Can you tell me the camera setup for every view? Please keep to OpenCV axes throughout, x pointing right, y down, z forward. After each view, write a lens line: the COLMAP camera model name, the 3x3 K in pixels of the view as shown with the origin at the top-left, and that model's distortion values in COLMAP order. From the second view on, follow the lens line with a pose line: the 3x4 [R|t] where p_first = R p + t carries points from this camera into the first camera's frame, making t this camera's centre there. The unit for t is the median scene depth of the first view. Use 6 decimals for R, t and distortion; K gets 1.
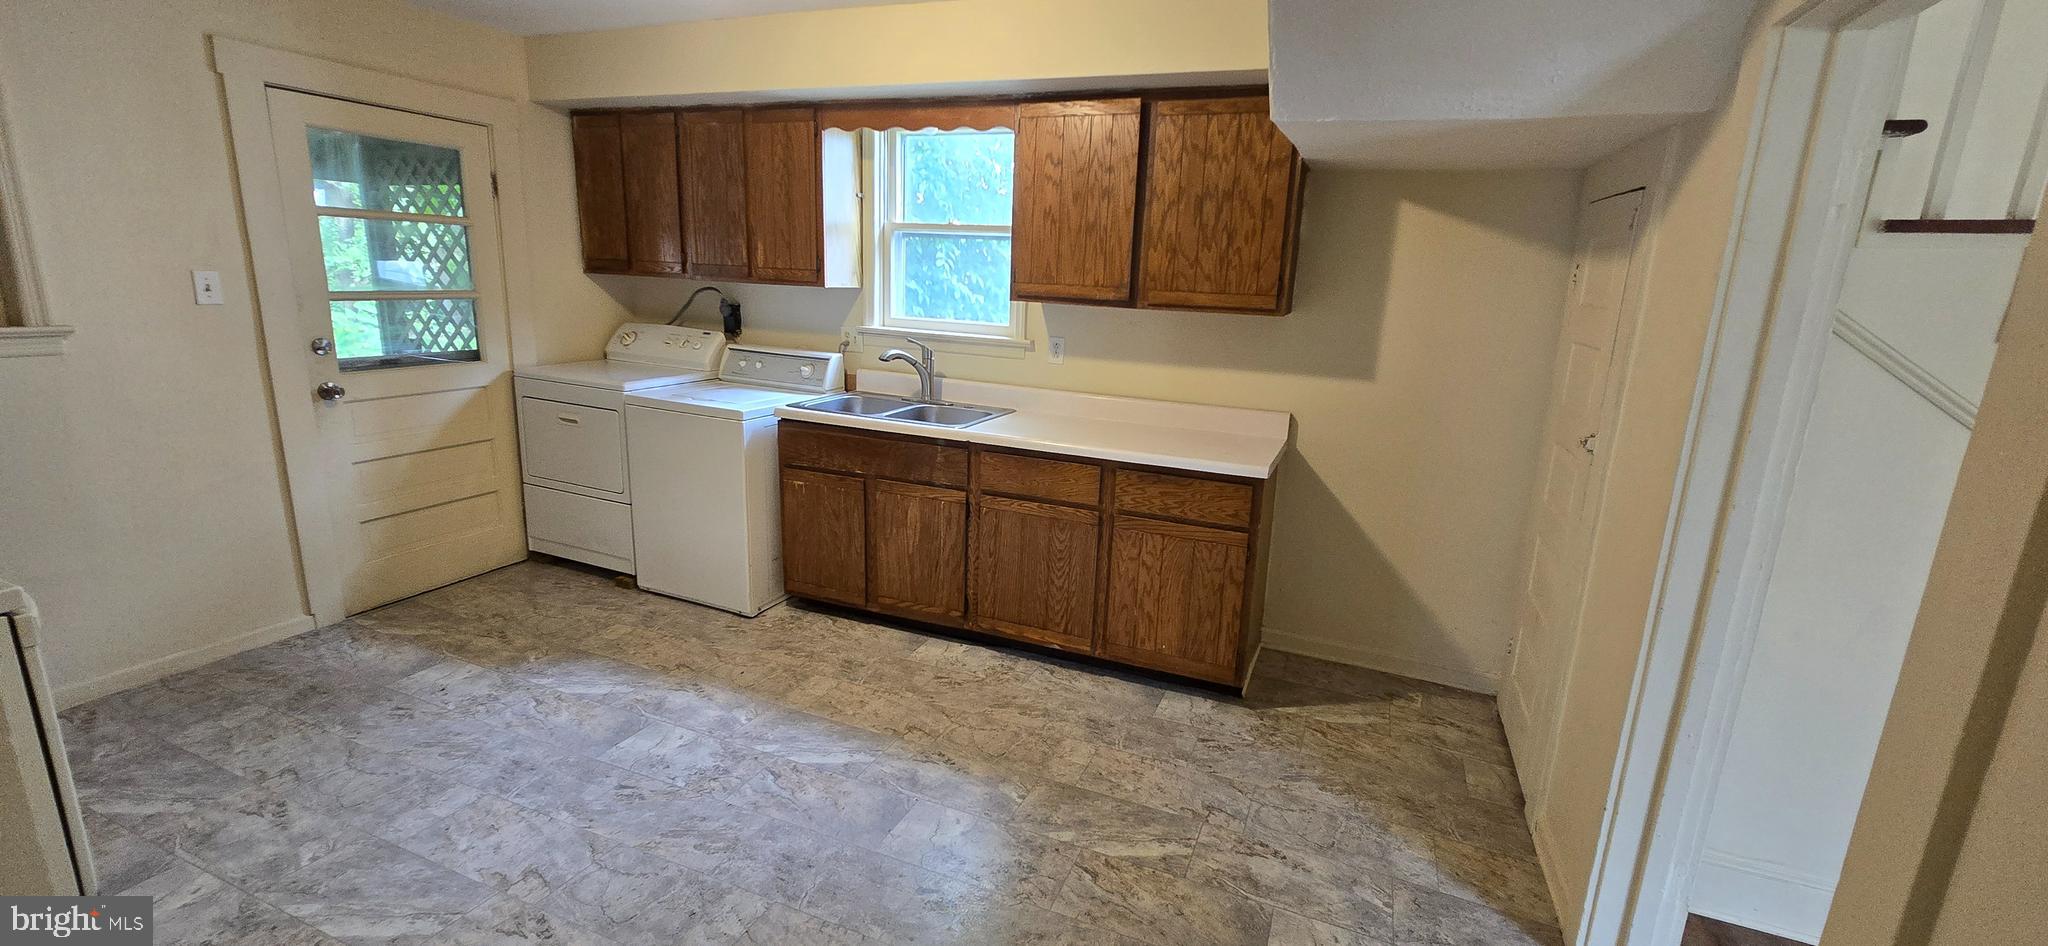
lens RADIAL K [[838.1, 0, 1033.0], [0, 838.1, 460.0], [0, 0, 1]] dist [0.003171, -0.002587]
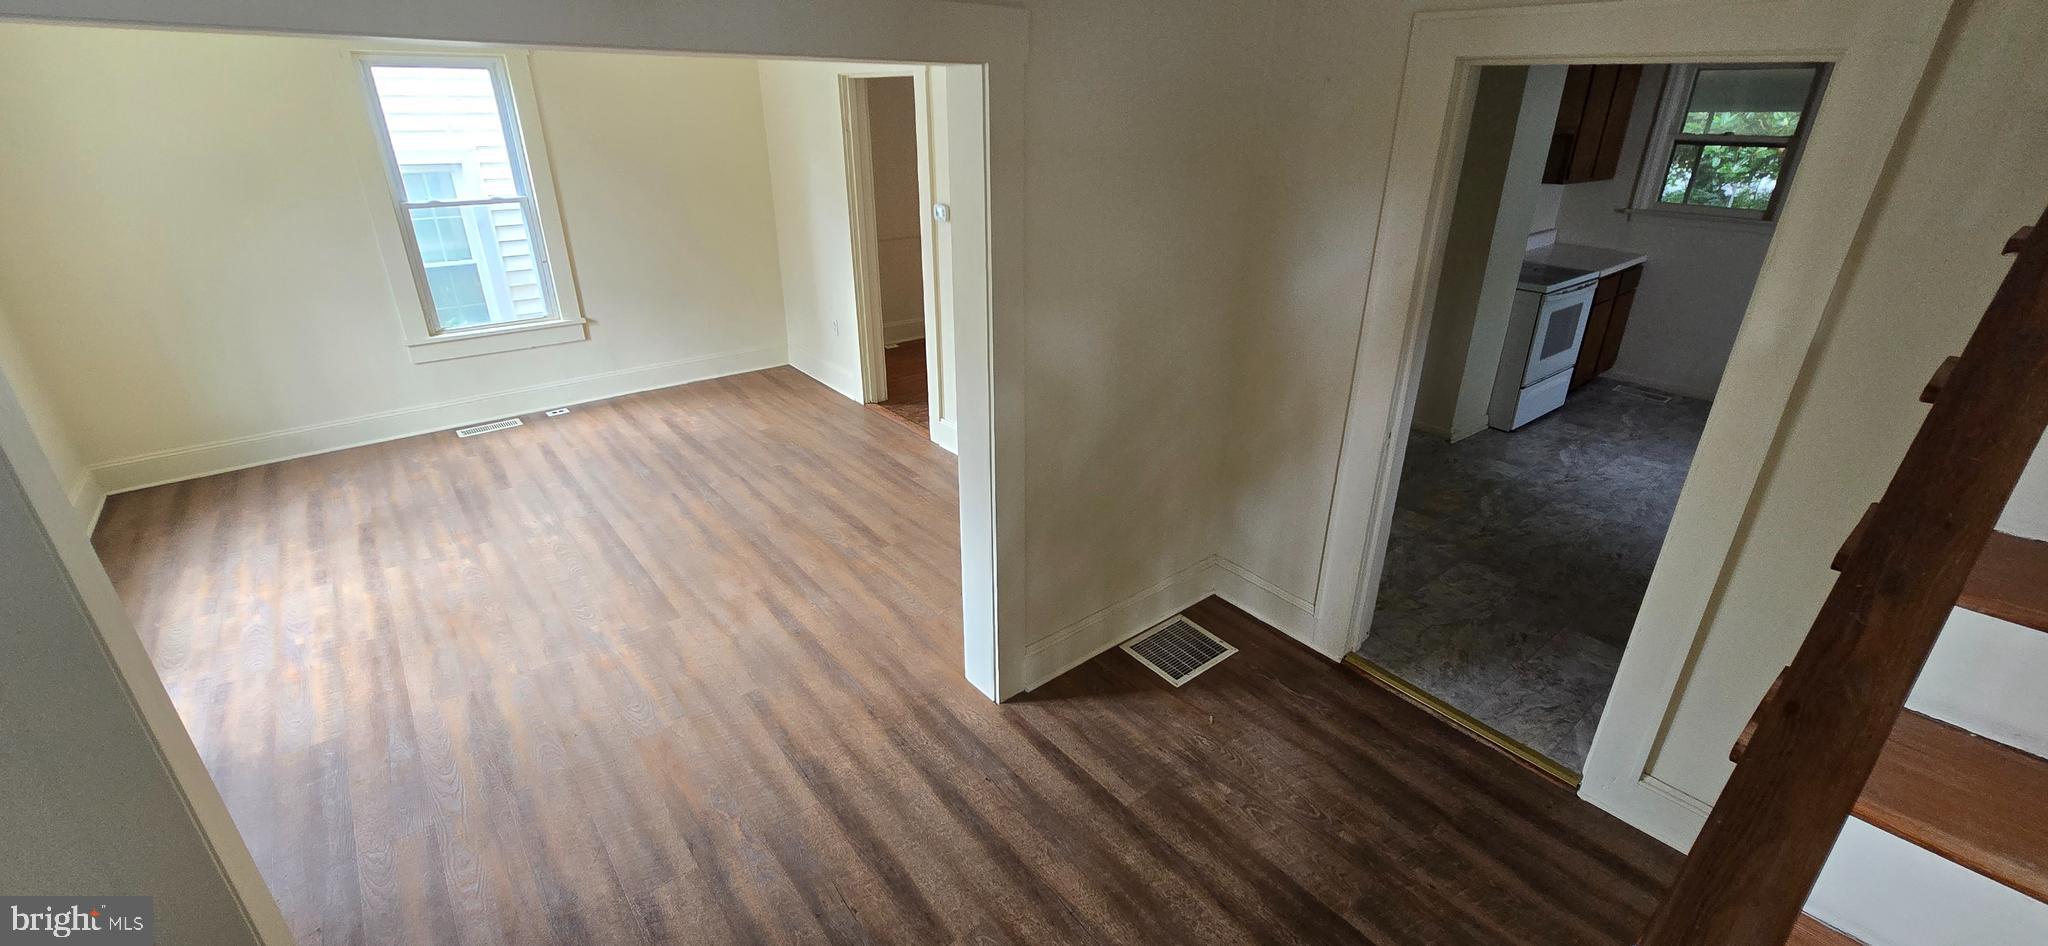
lens RADIAL K [[838.1, 0, 1030.6], [0, 838.1, 468.0], [0, 0, 1]] dist [0.003171, -0.002587]
pose [[-0.474179, 0.313040, -0.822898, 1.322205], [-0.217661, 0.863963, 0.454084, -0.142421], [0.853099, 0.394429, -0.341536, 0.302432]]
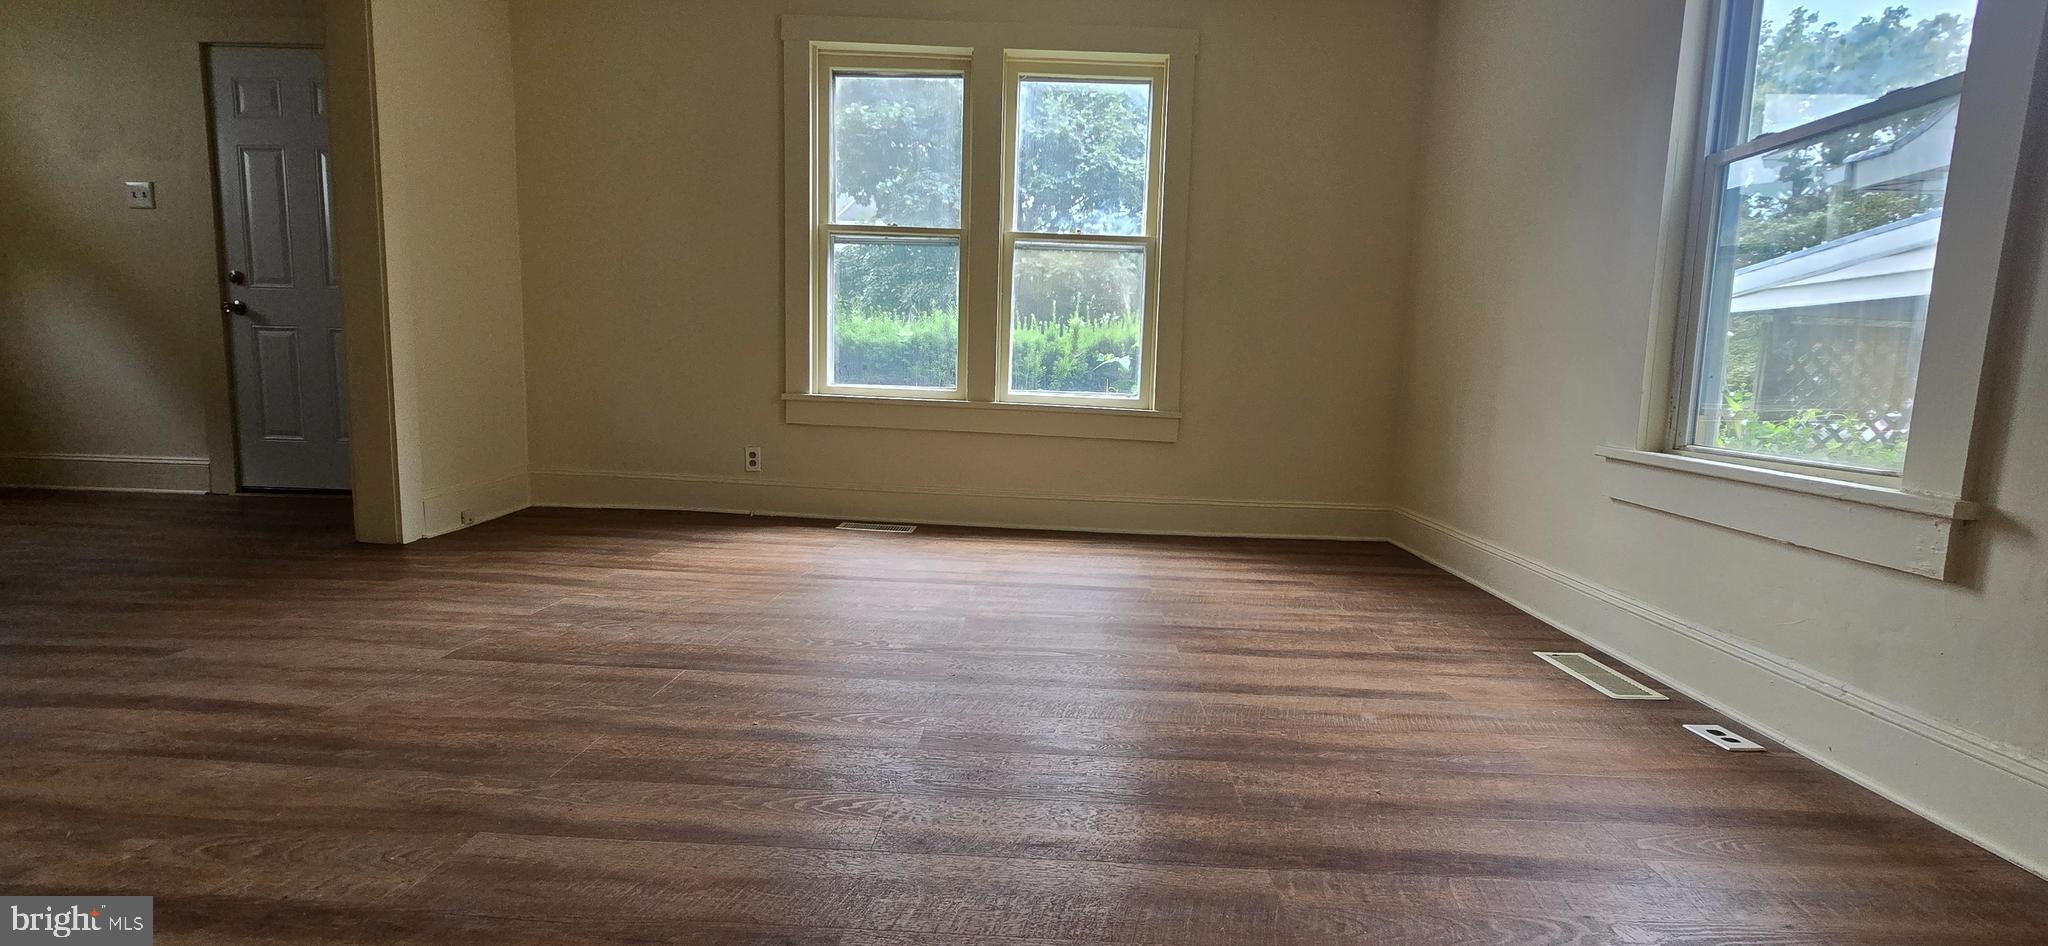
lens RADIAL K [[838.1, 0, 1044.7], [0, 838.1, 469.9], [0, 0, 1]] dist [0.003171, -0.002587]
pose [[-0.361932, -0.163577, 0.917741, -0.069681], [0.164008, 0.957954, 0.235425, 0.400833], [-0.917664, 0.235725, -0.319886, -0.651180]]
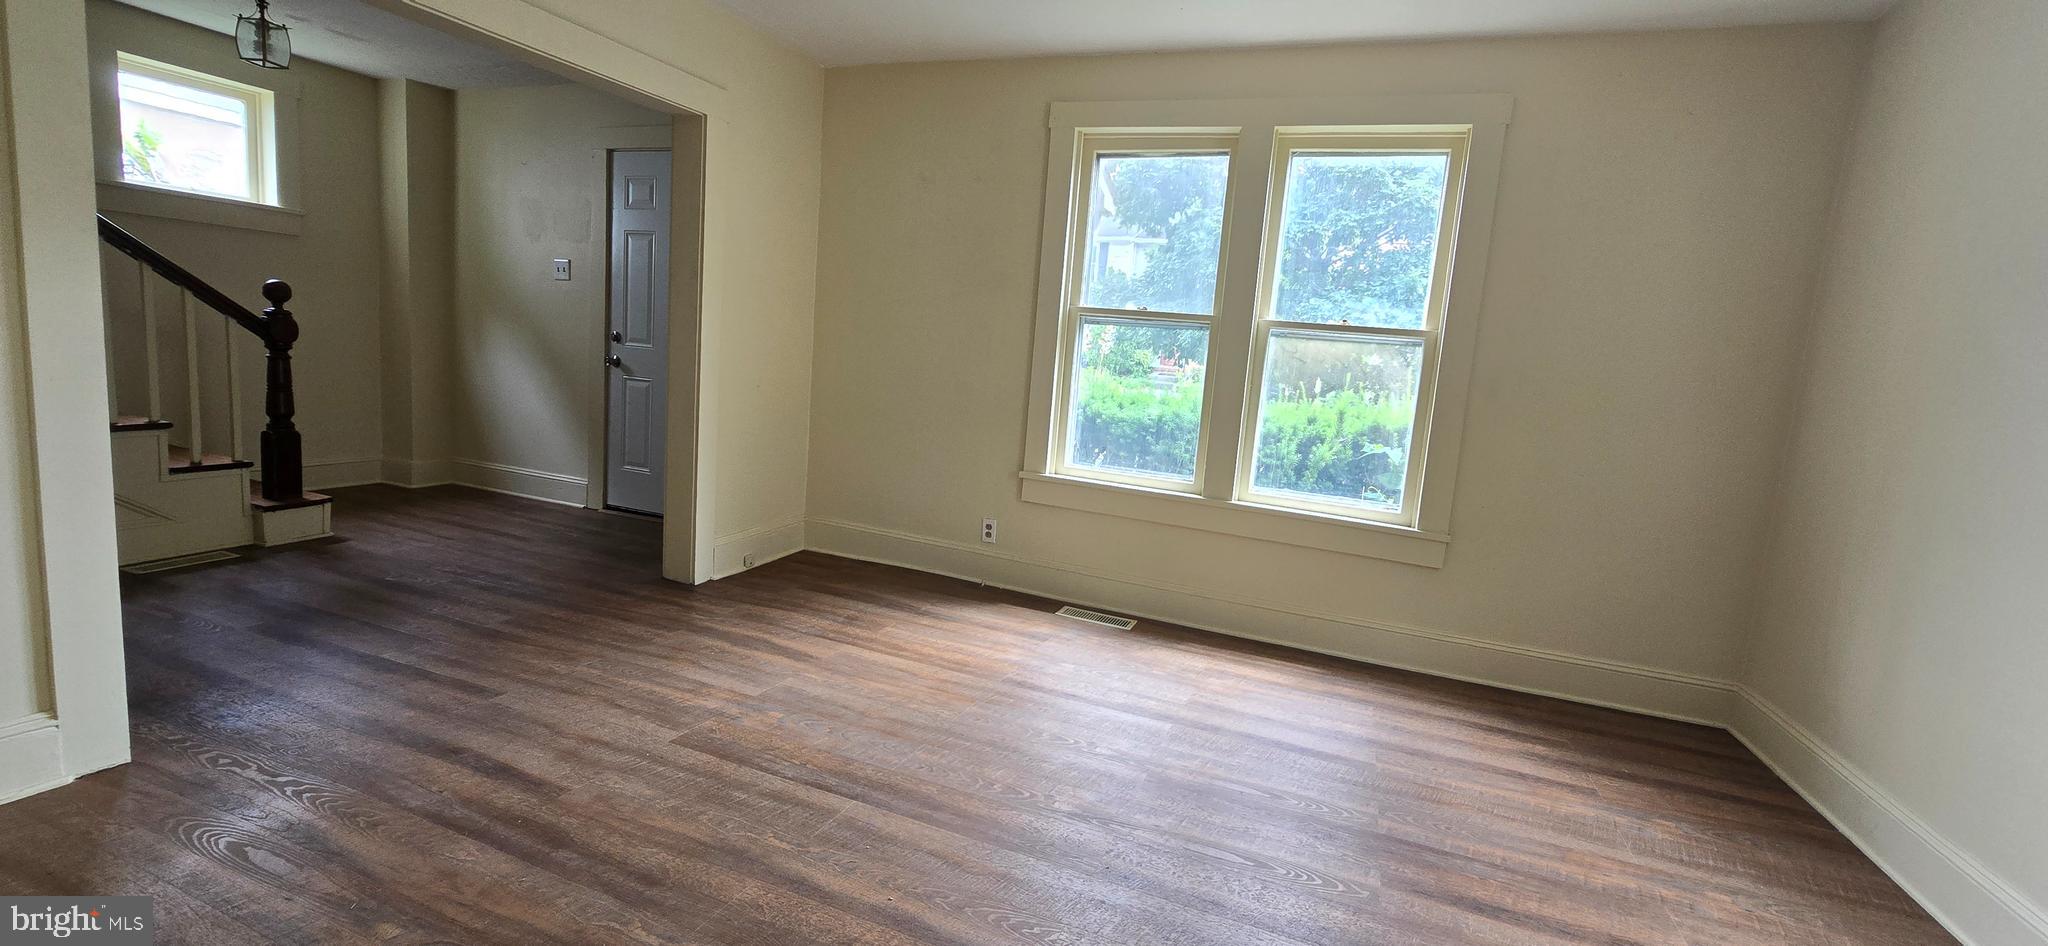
lens RADIAL K [[838.1, 0, 1042.6], [0, 838.1, 472.4], [0, 0, 1]] dist [0.003171, -0.002587]
pose [[-0.022587, -0.176212, 0.984093, -0.012190], [0.142603, 0.973711, 0.177626, 0.301048], [-0.989522, 0.144347, 0.003135, -0.757712]]
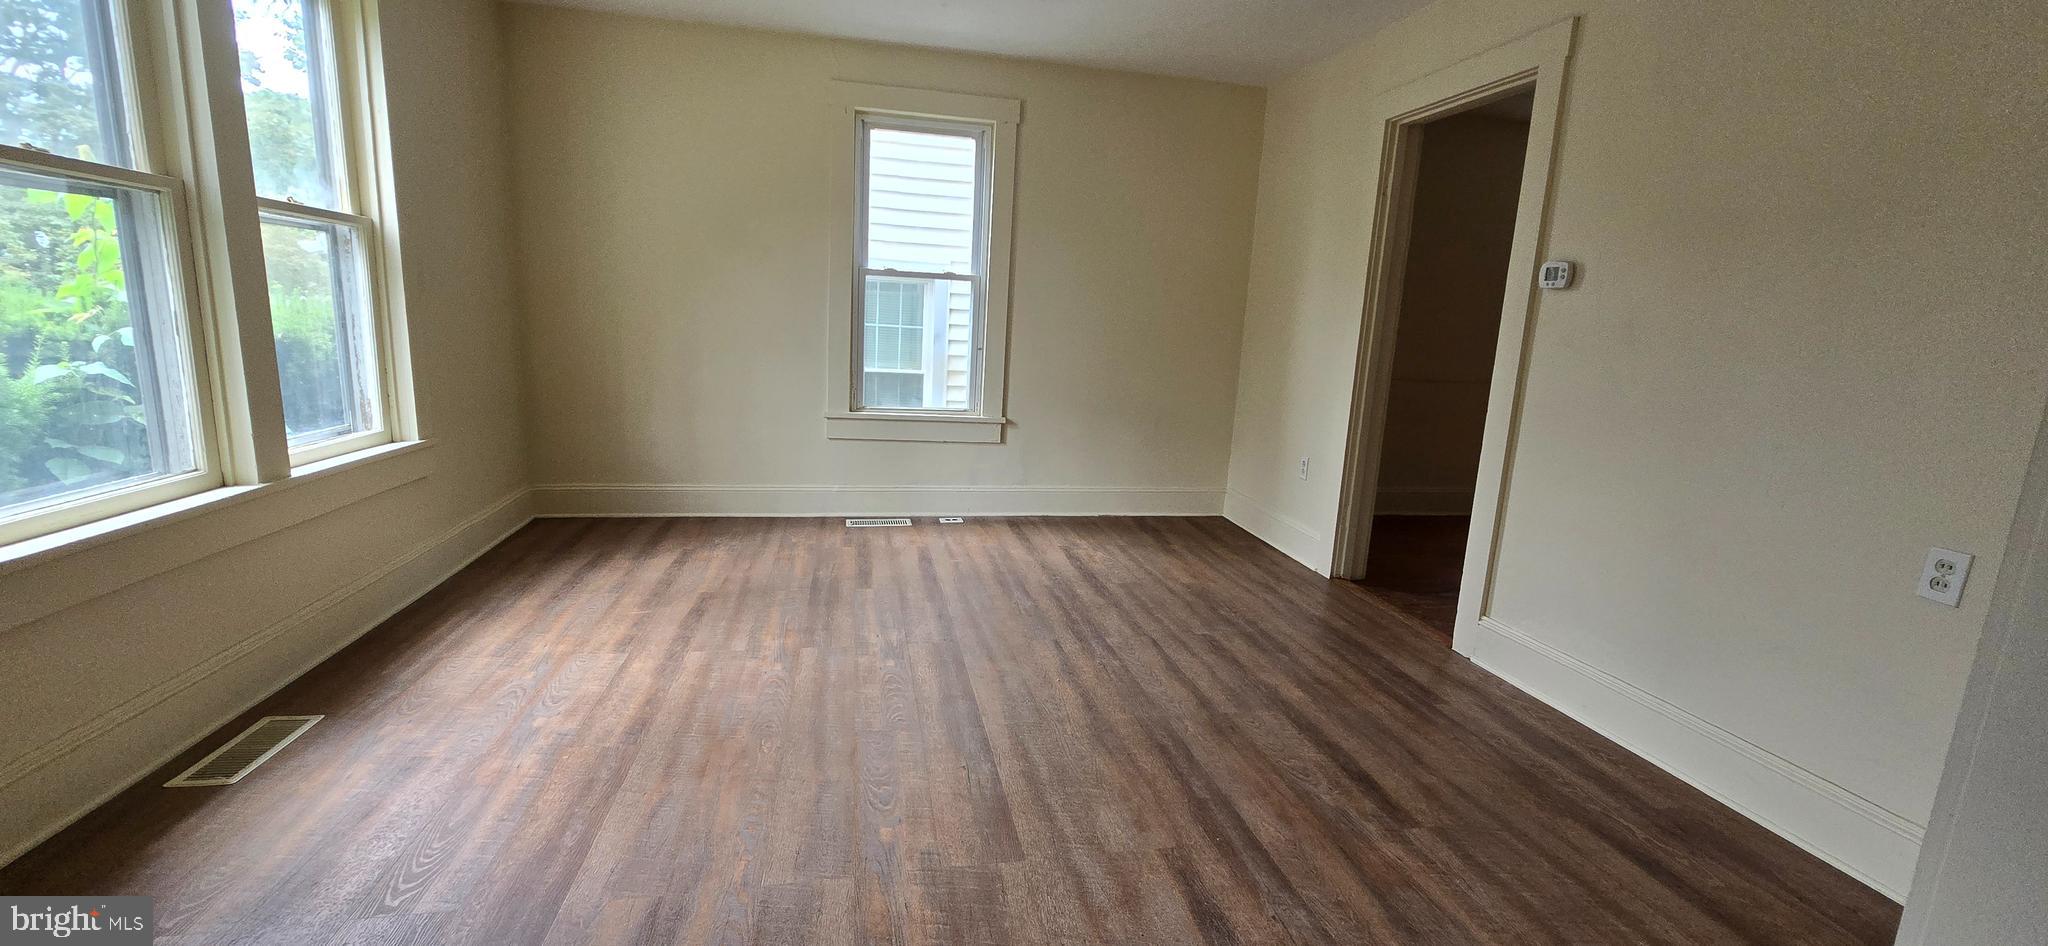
lens RADIAL K [[838.1, 0, 1031.6], [0, 838.1, 472.5], [0, 0, 1]] dist [0.003171, -0.002587]
pose [[-0.822291, 0.022492, -0.568622, 1.019111], [-0.207509, 0.918567, 0.336415, 0.179135], [0.529884, 0.394626, -0.750662, -0.051728]]
